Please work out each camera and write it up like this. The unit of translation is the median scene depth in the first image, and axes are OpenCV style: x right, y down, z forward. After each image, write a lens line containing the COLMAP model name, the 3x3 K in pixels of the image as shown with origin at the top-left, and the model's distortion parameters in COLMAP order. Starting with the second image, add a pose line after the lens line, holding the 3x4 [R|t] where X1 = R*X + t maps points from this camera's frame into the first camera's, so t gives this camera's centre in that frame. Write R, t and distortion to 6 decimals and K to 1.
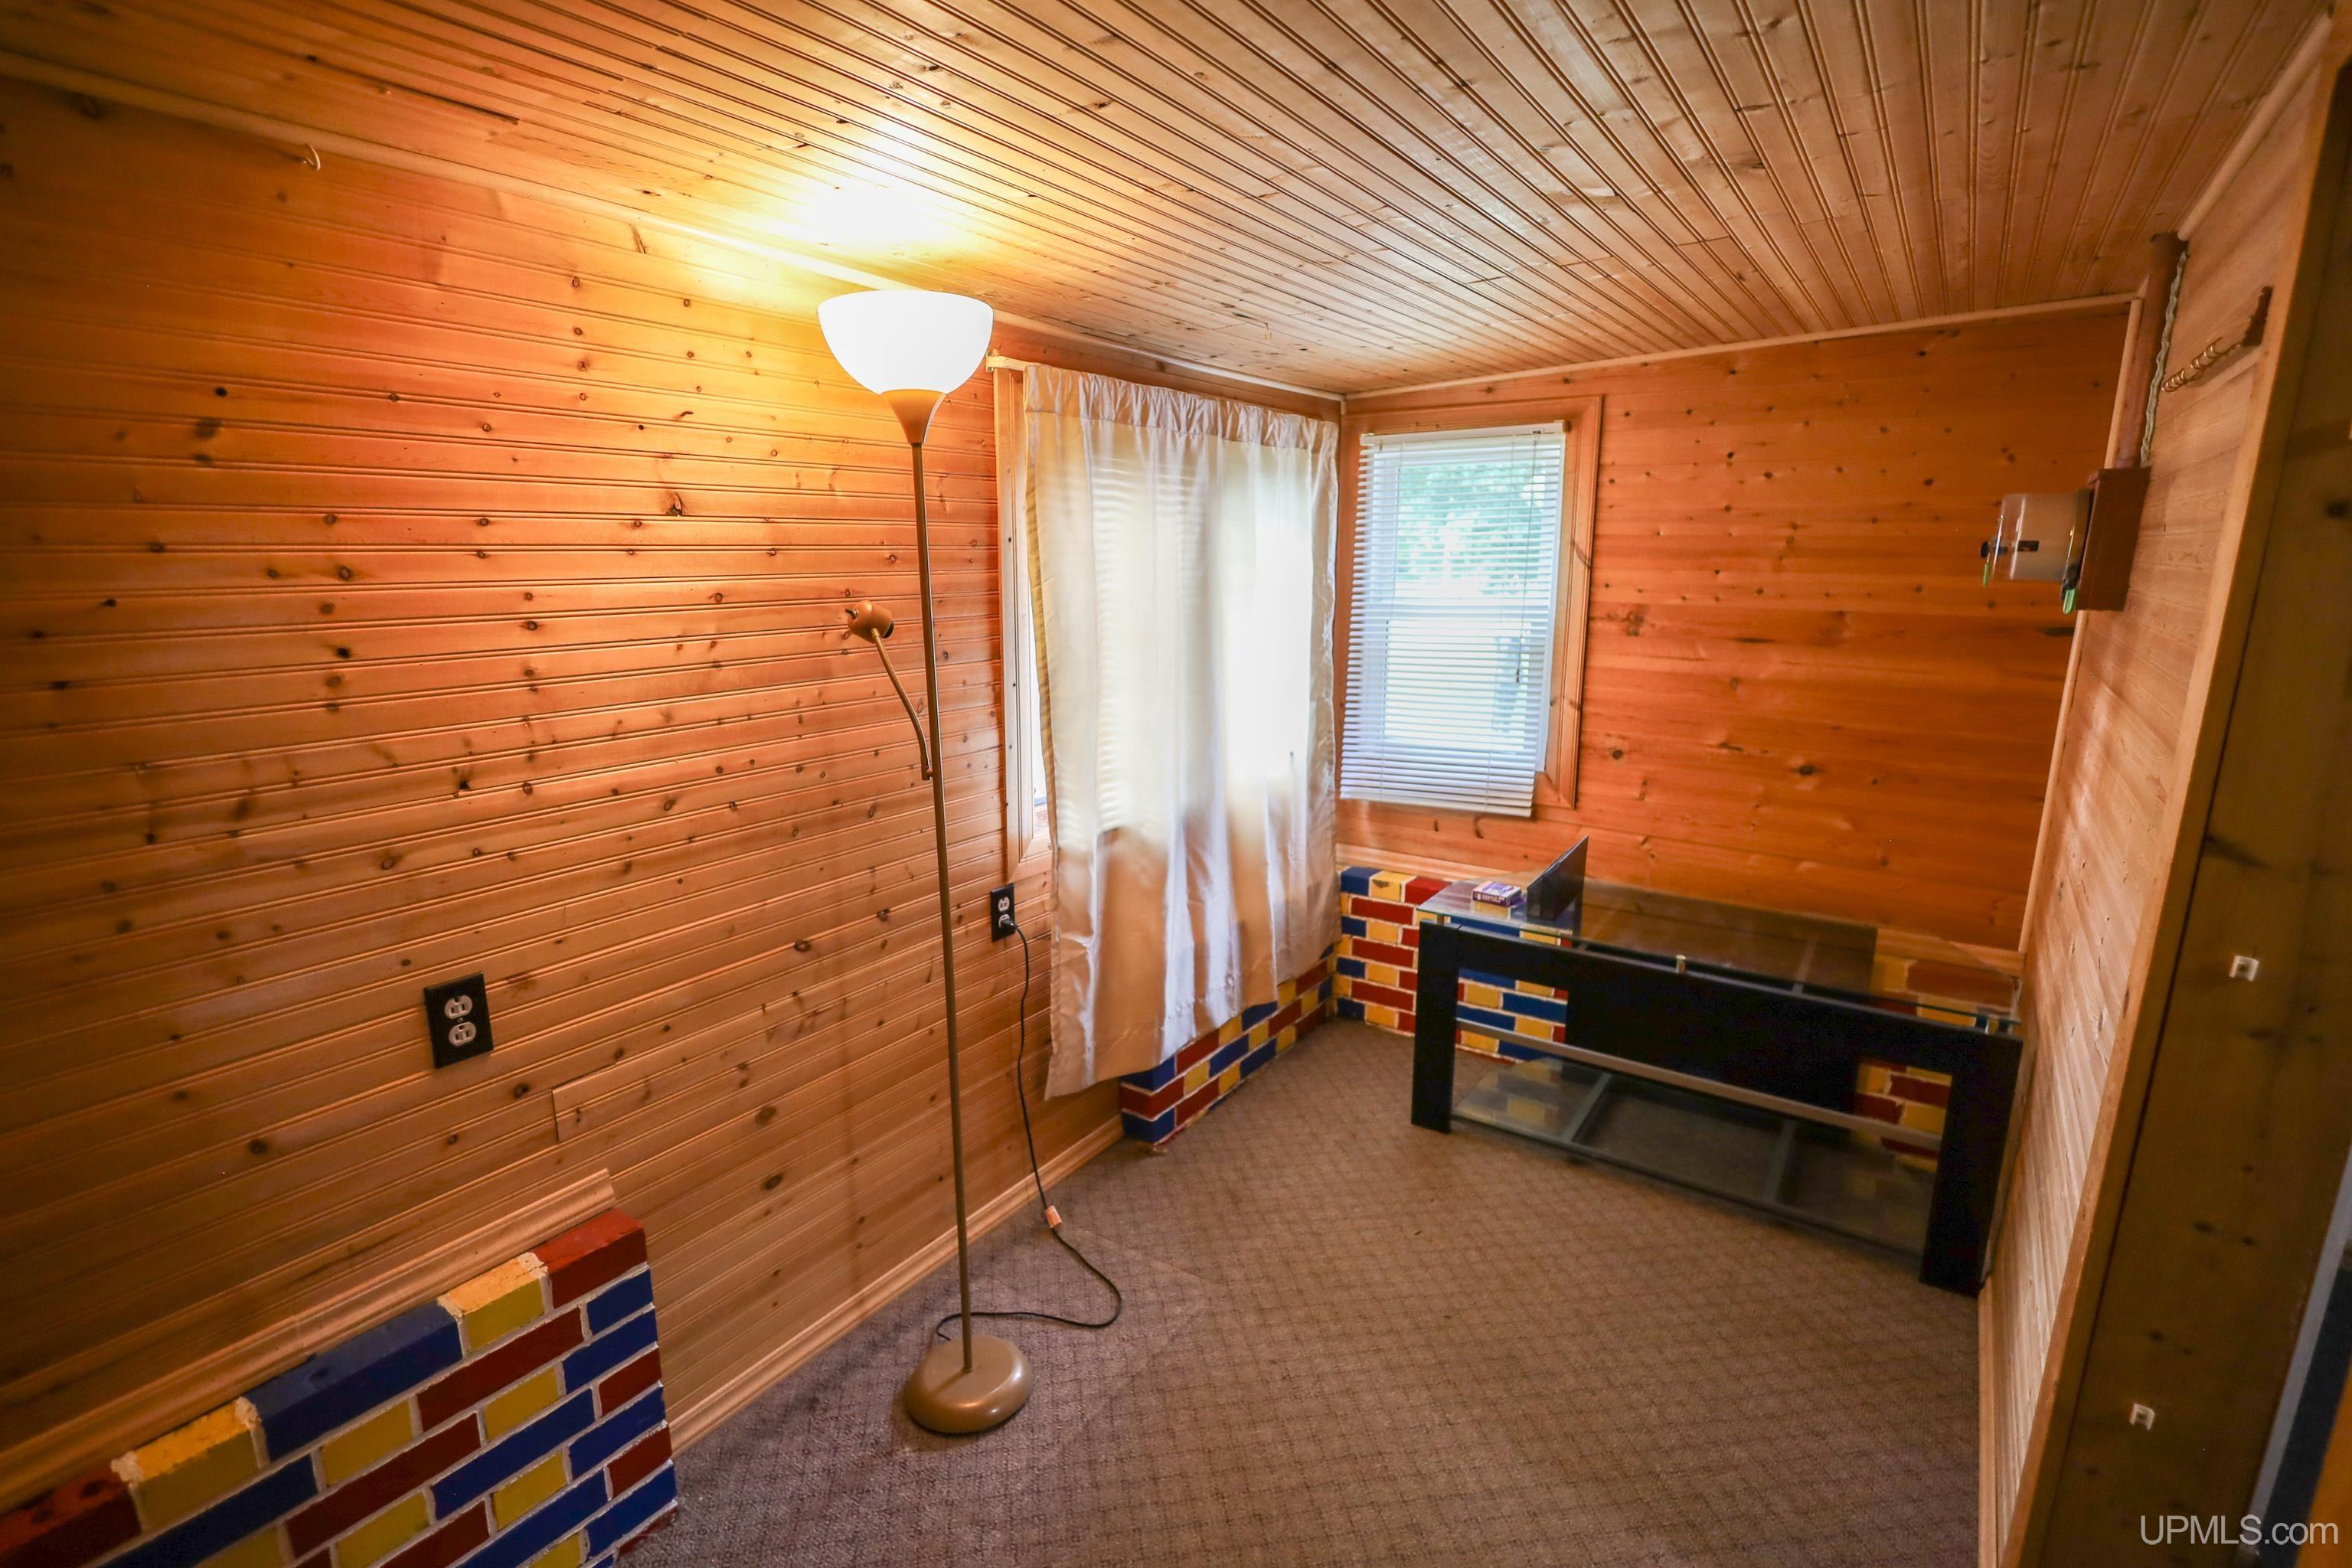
lens RADIAL K [[1068.4, 0, 1176.0], [0, 1068.4, 784.0], [0, 0, 1]] dist [0.001330, -0.000274]
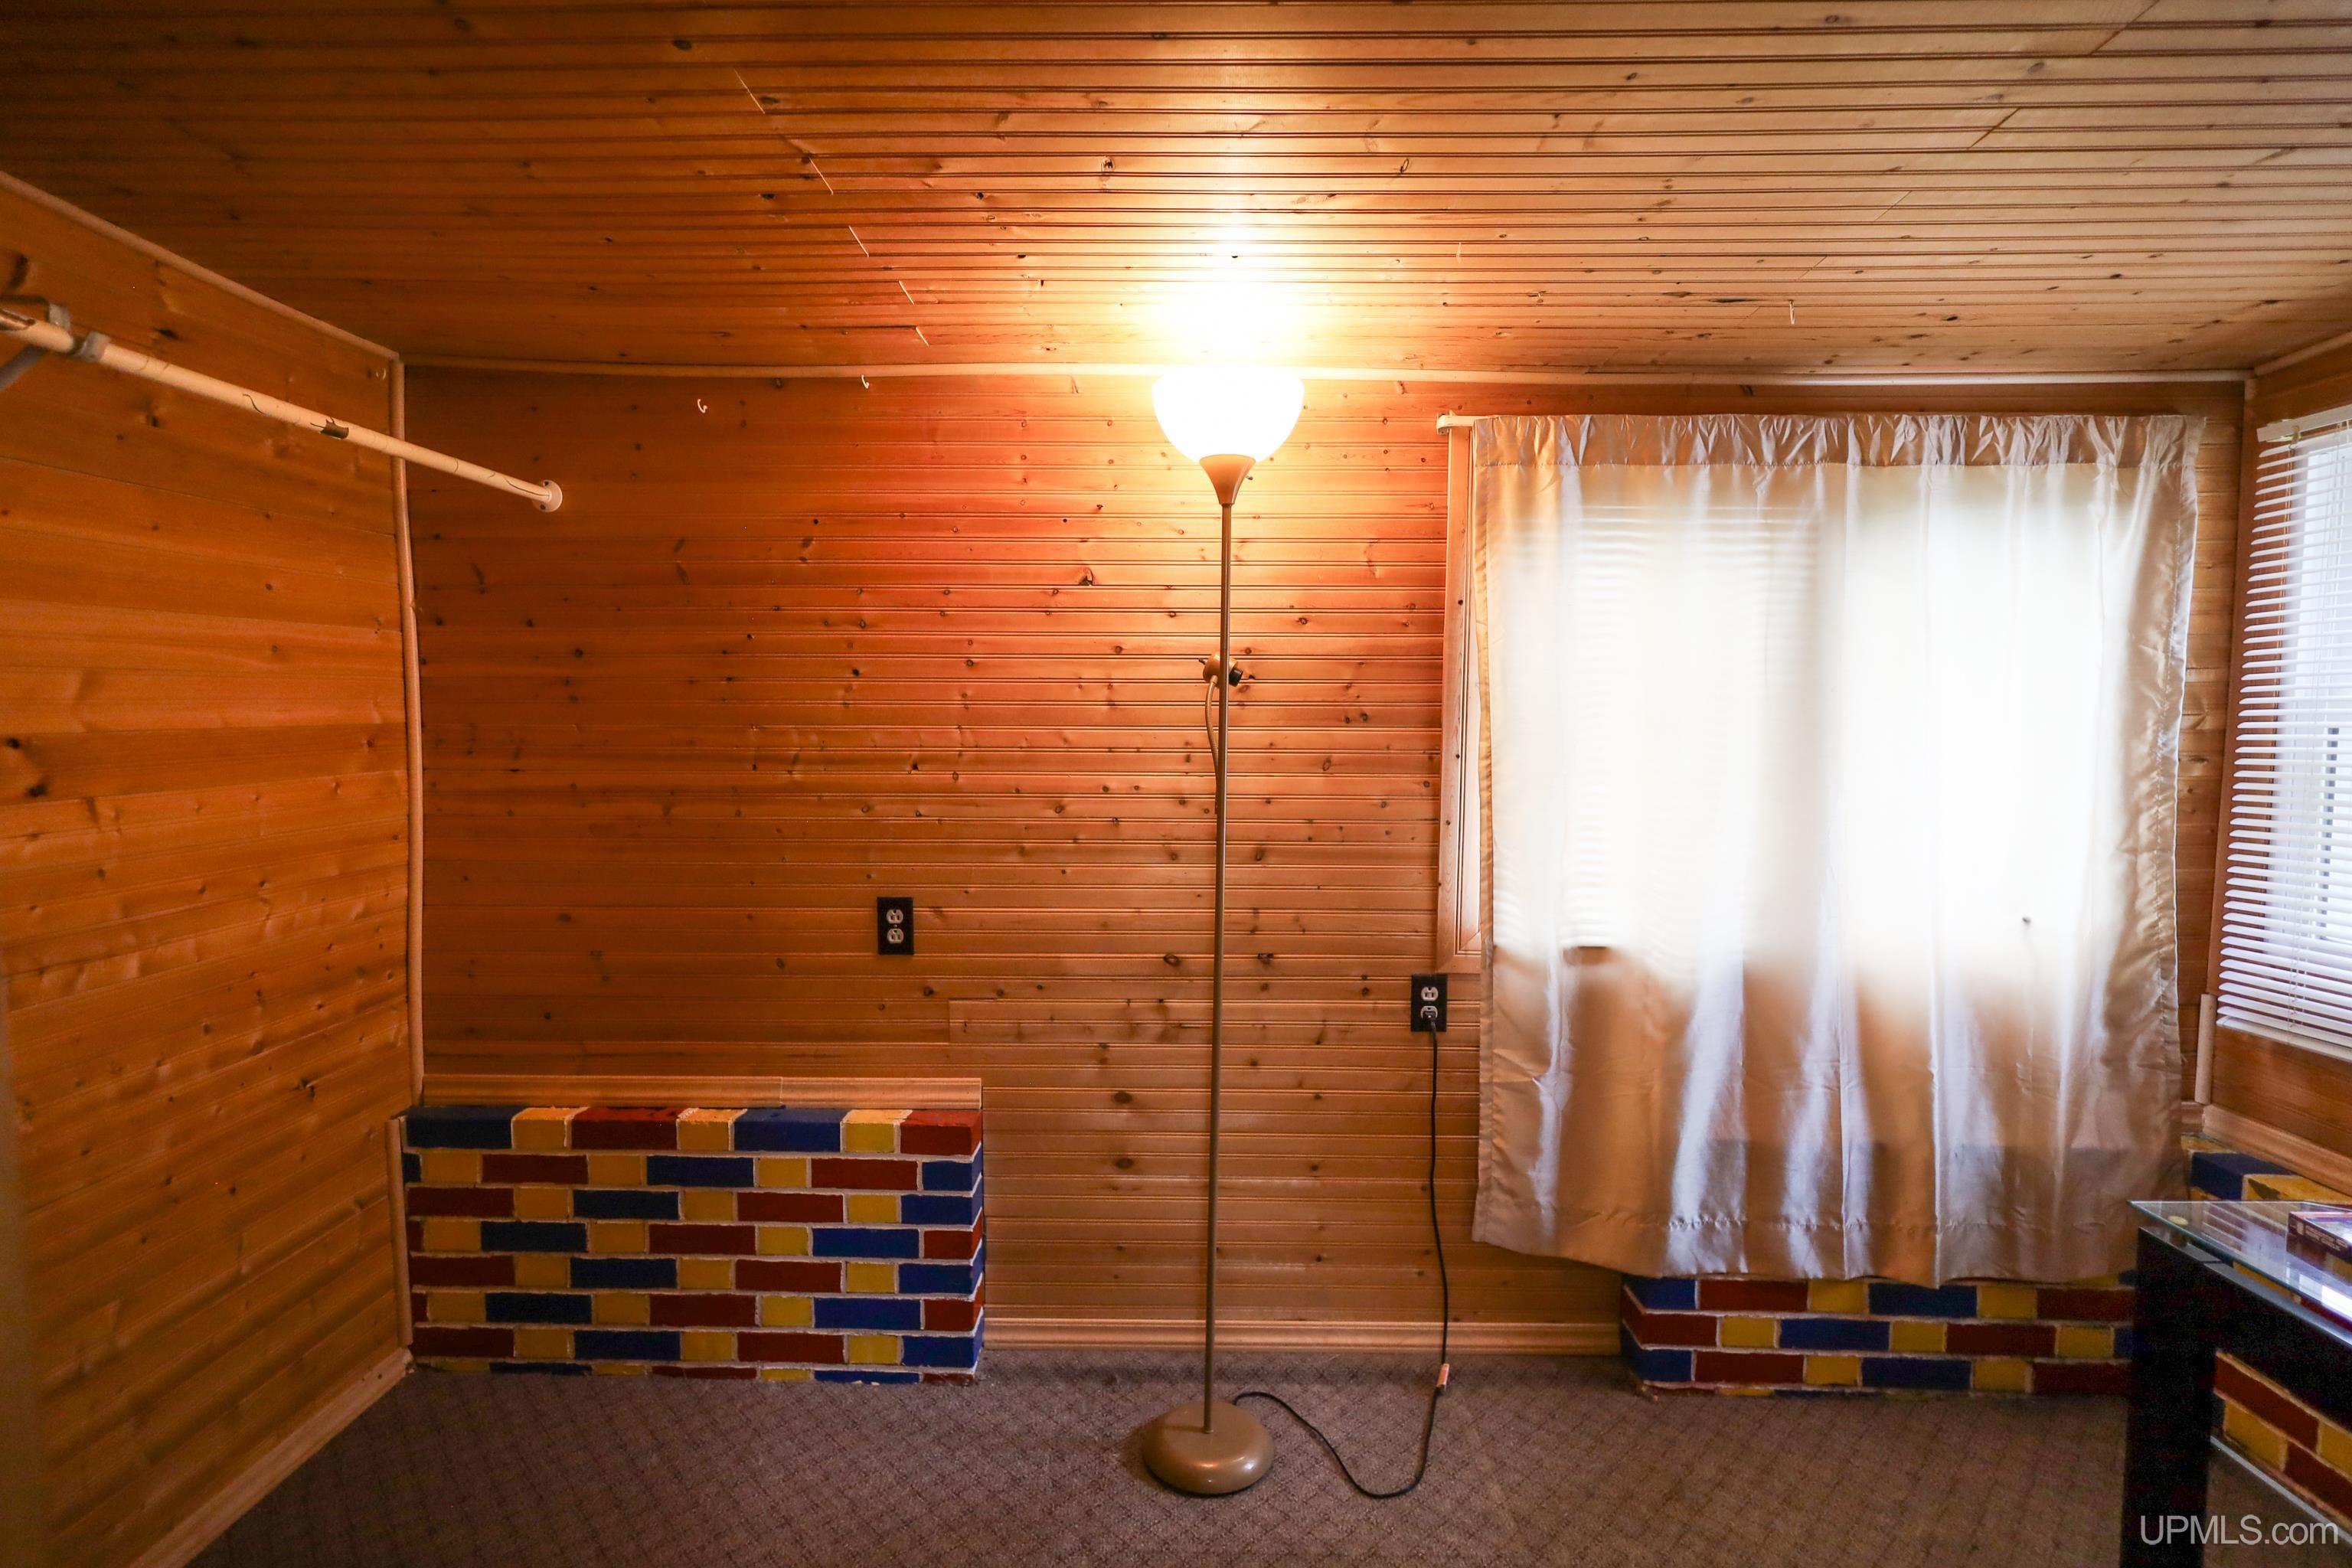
lens RADIAL K [[1076.8, 0, 1176.0], [0, 1076.8, 784.0], [0, 0, 1]] dist [-0.003787, 0.000196]
pose [[0.569619, 0.062336, -0.819542, 0.514359], [-0.179377, 0.982512, -0.049943, 0.023164], [0.802096, 0.175455, 0.570839, 0.294943]]
